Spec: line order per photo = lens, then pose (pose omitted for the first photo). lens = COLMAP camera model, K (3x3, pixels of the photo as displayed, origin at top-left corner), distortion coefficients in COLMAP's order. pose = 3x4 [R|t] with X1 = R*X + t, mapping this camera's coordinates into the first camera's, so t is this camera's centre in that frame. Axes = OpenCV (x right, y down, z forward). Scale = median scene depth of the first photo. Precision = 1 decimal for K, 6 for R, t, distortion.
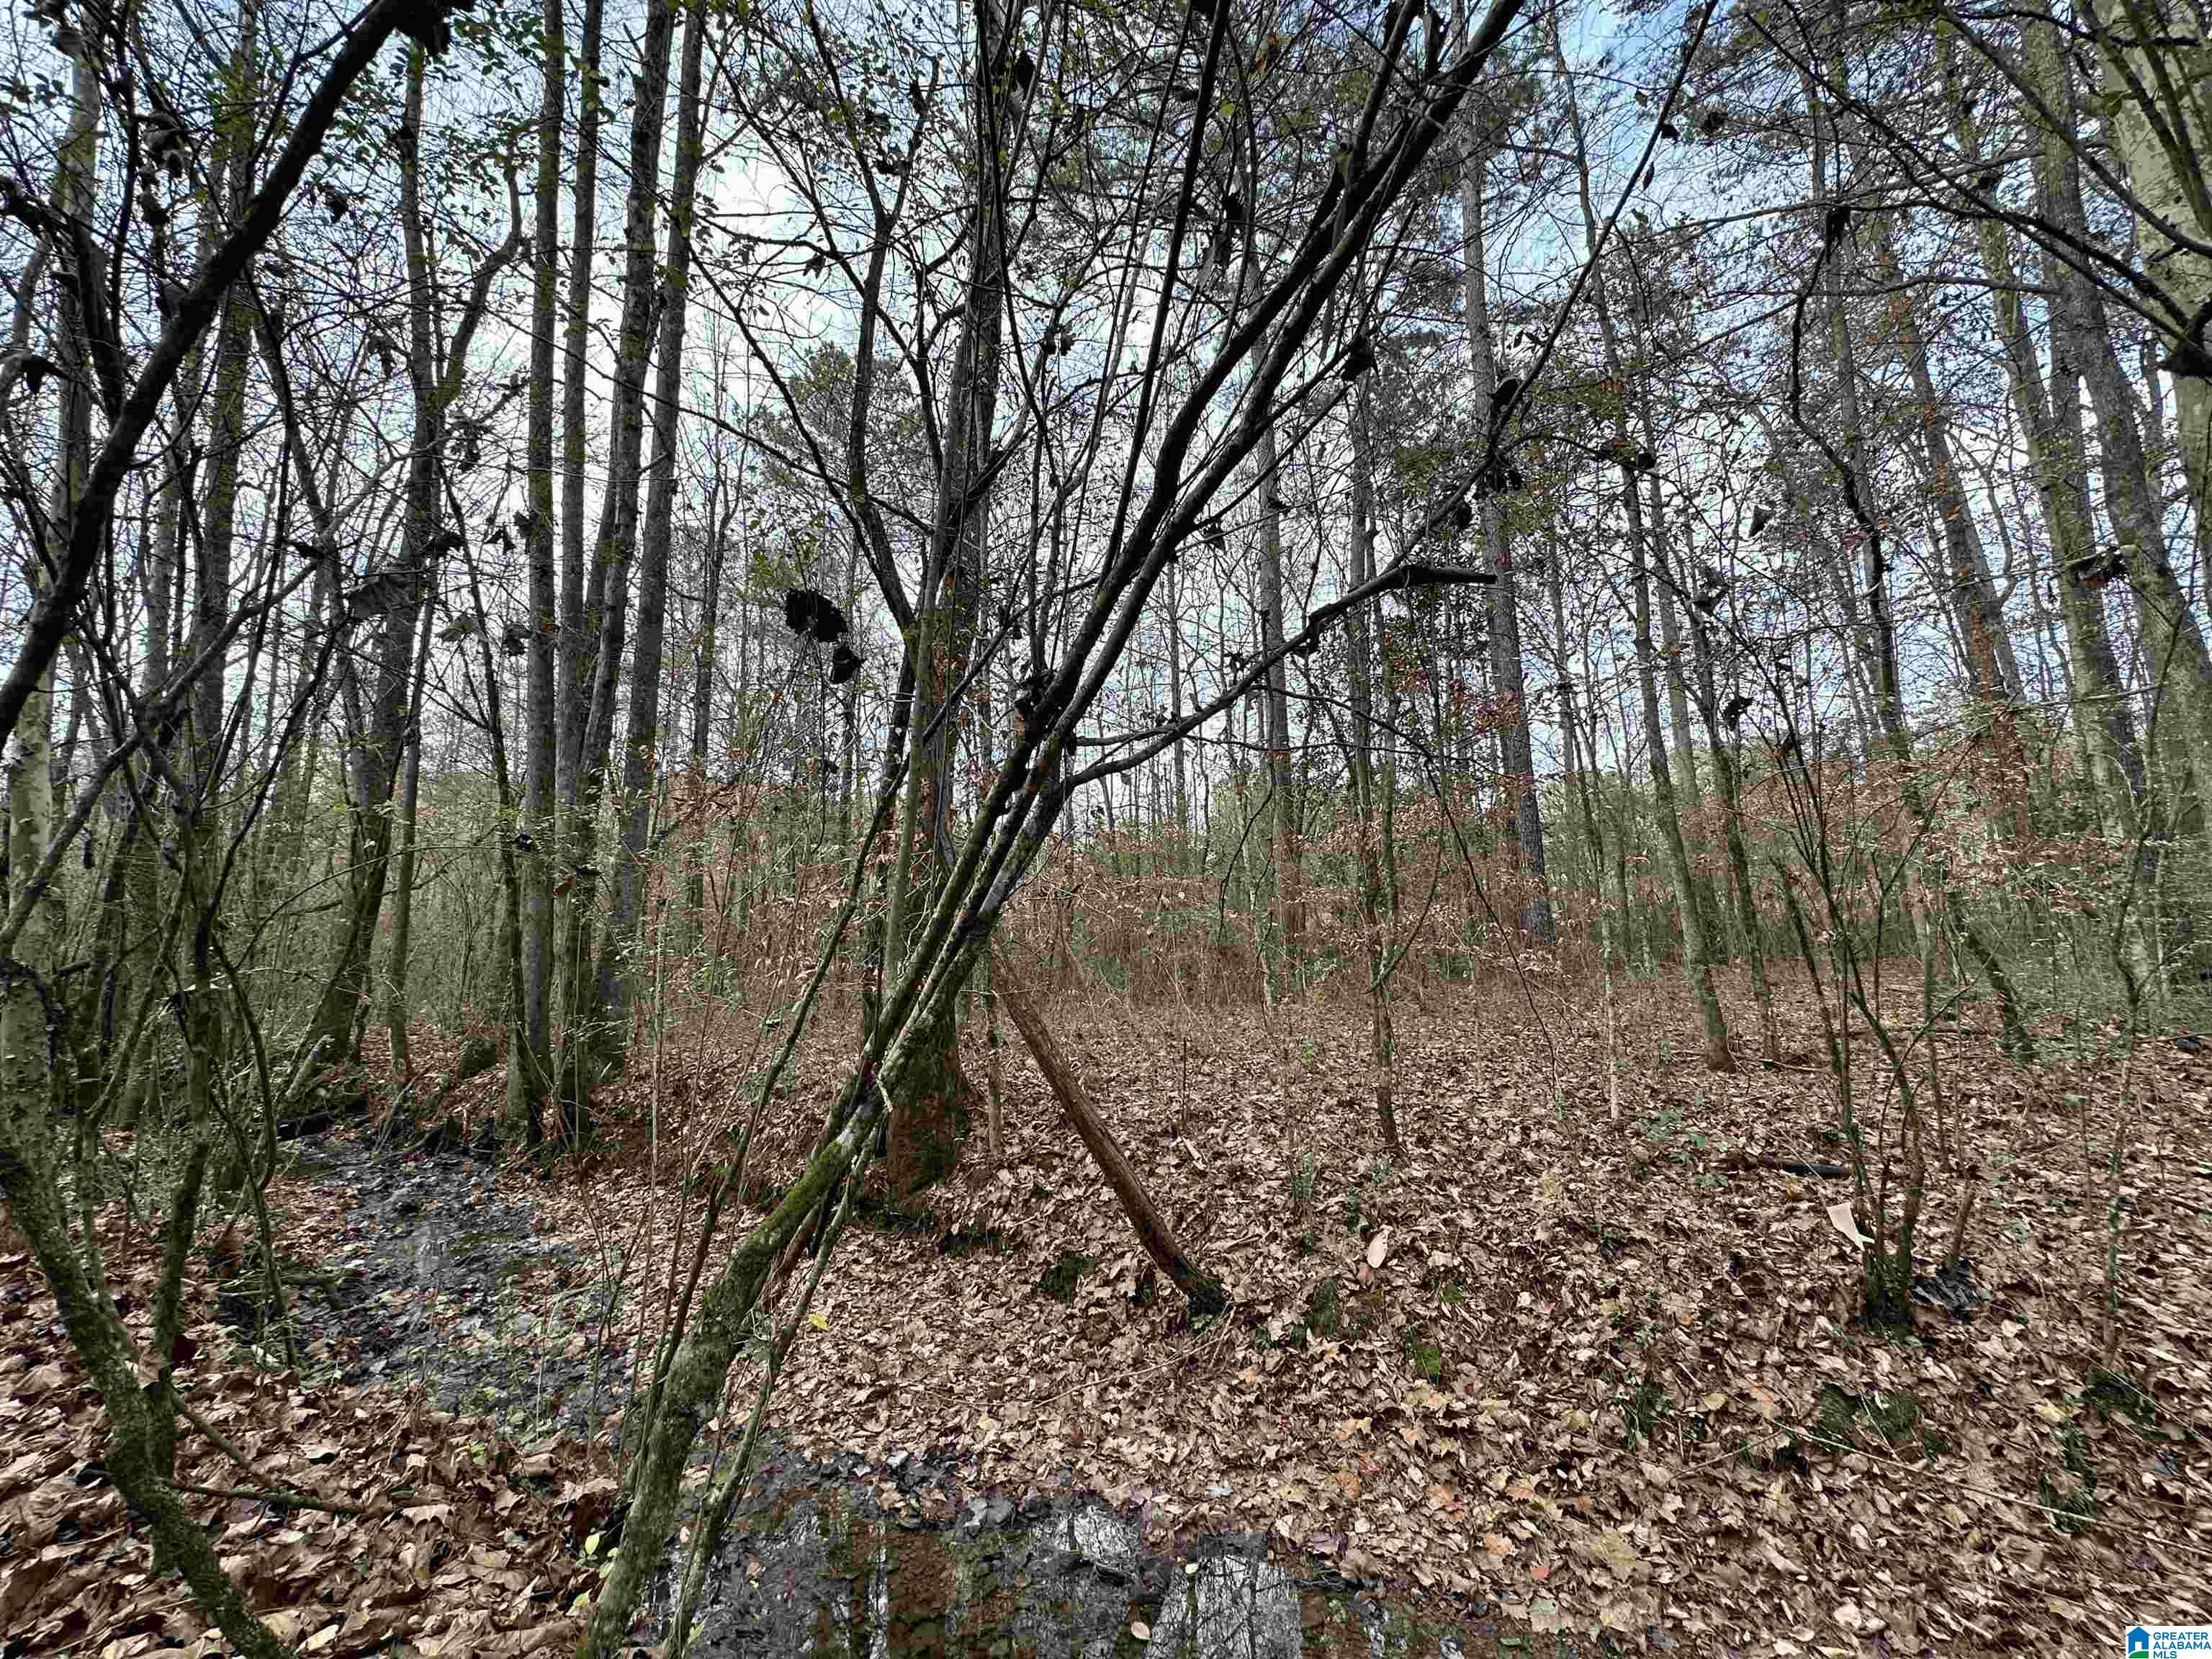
lens RADIAL K [[887.4, 0, 1110.7], [0, 887.4, 829.4], [0, 0, 1]] dist [-0.003105, 0.000866]
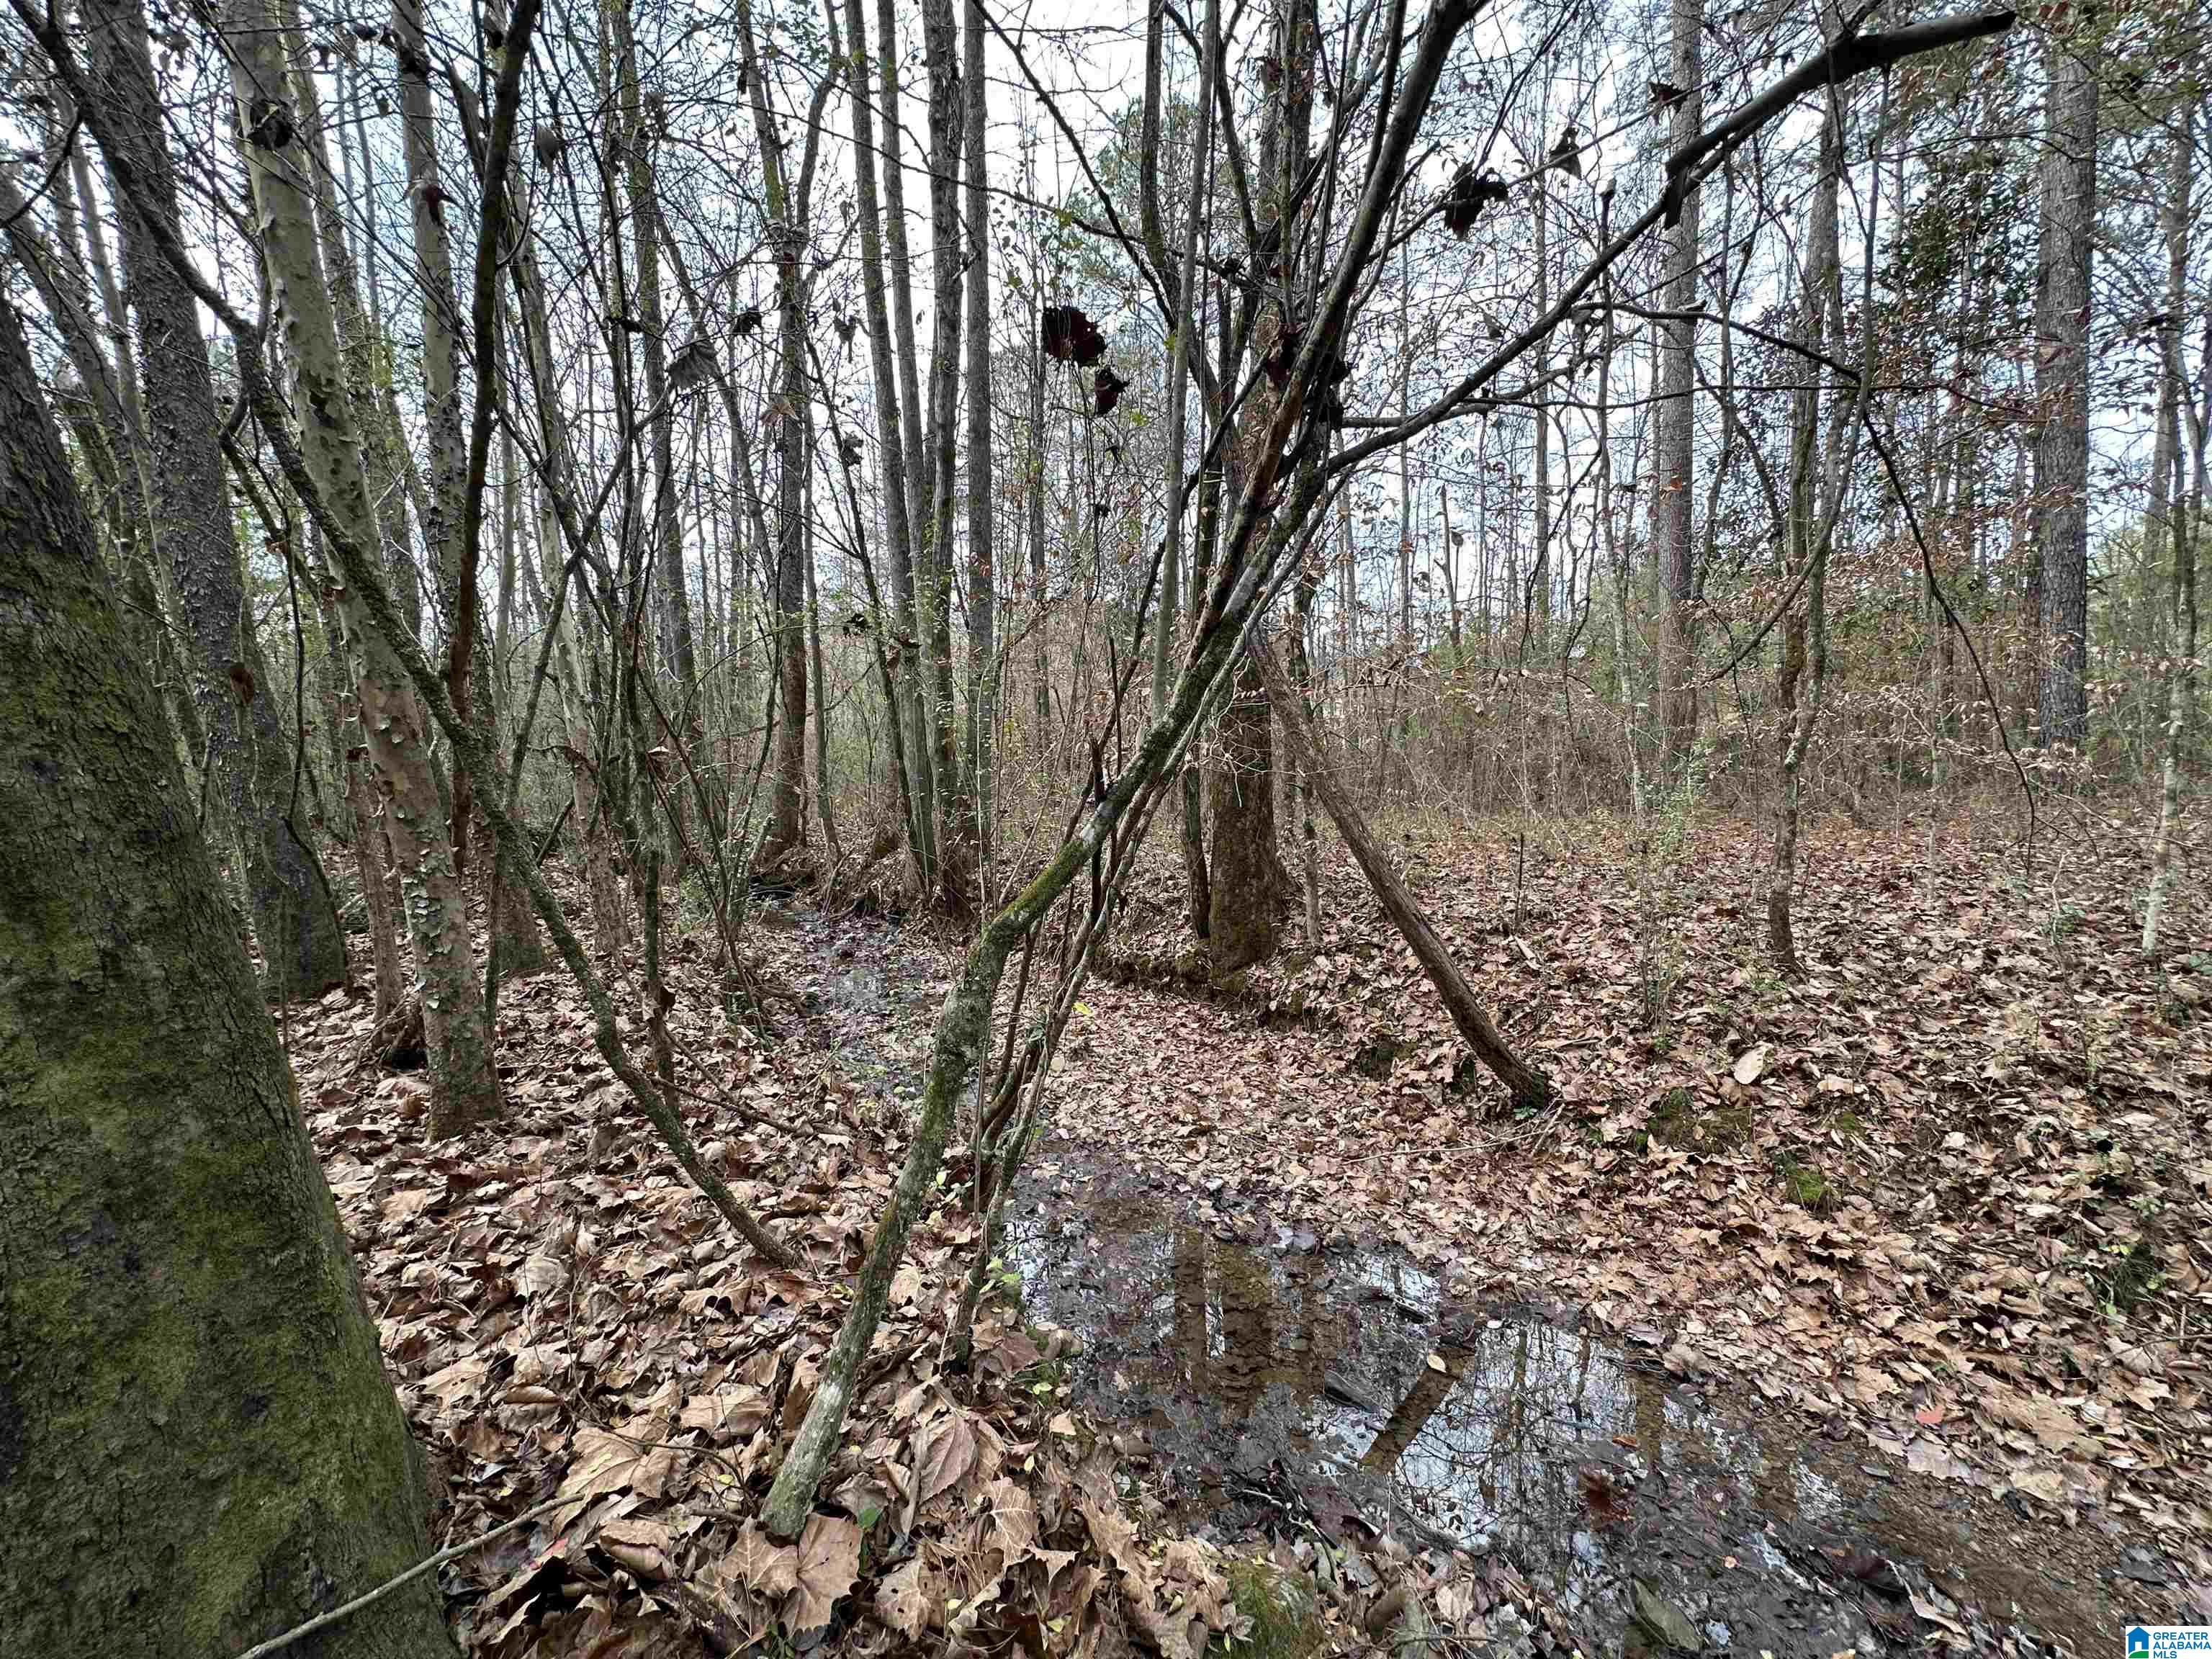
lens RADIAL K [[887.4, 0, 1105.2], [0, 887.4, 835.1], [0, 0, 1]] dist [-0.003105, 0.000866]
pose [[0.930291, 0.023071, -0.366096, 0.026012], [0.055372, 0.977752, 0.202325, 0.041994], [0.362619, -0.208493, 0.908316, 0.025347]]
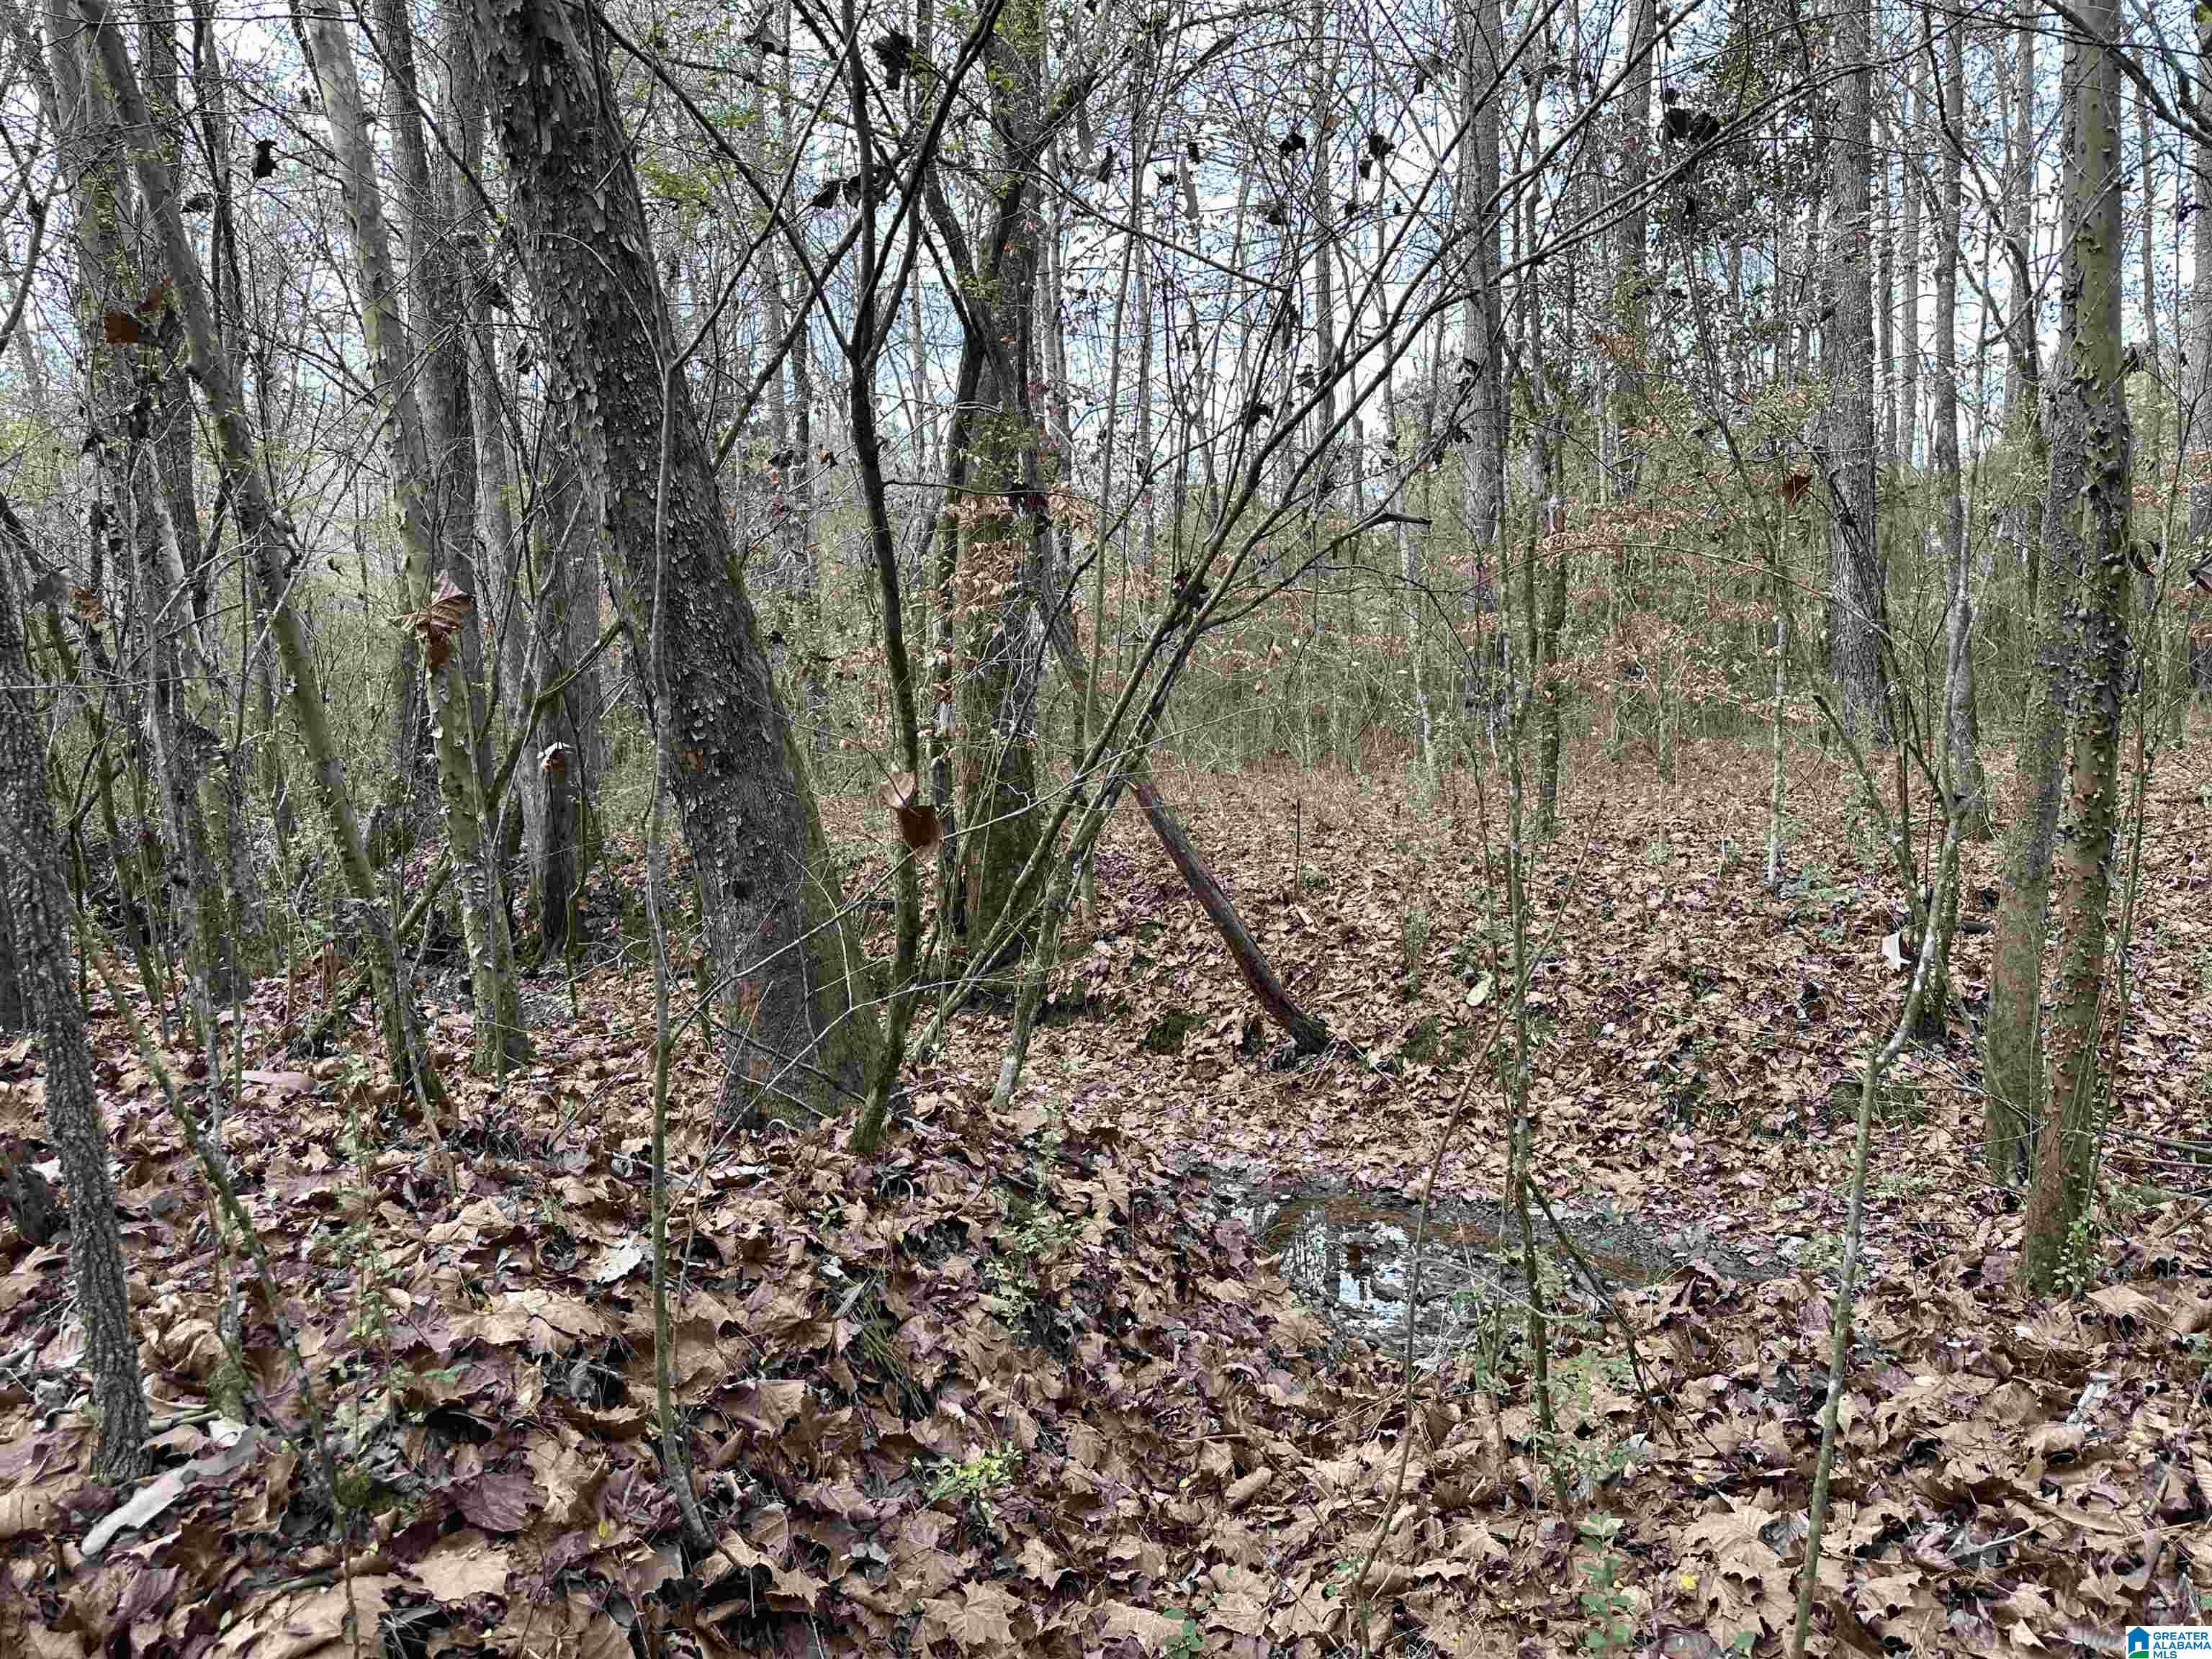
lens RADIAL K [[1557.3, 0, 1106.0], [0, 1557.3, 826.5], [0, 0, 1]] dist [0.011096, -0.010610]
pose [[0.997851, -0.005883, -0.065264, -0.011749], [0.020316, 0.974662, 0.222756, -0.130787], [0.062300, -0.223604, 0.972687, -0.776956]]
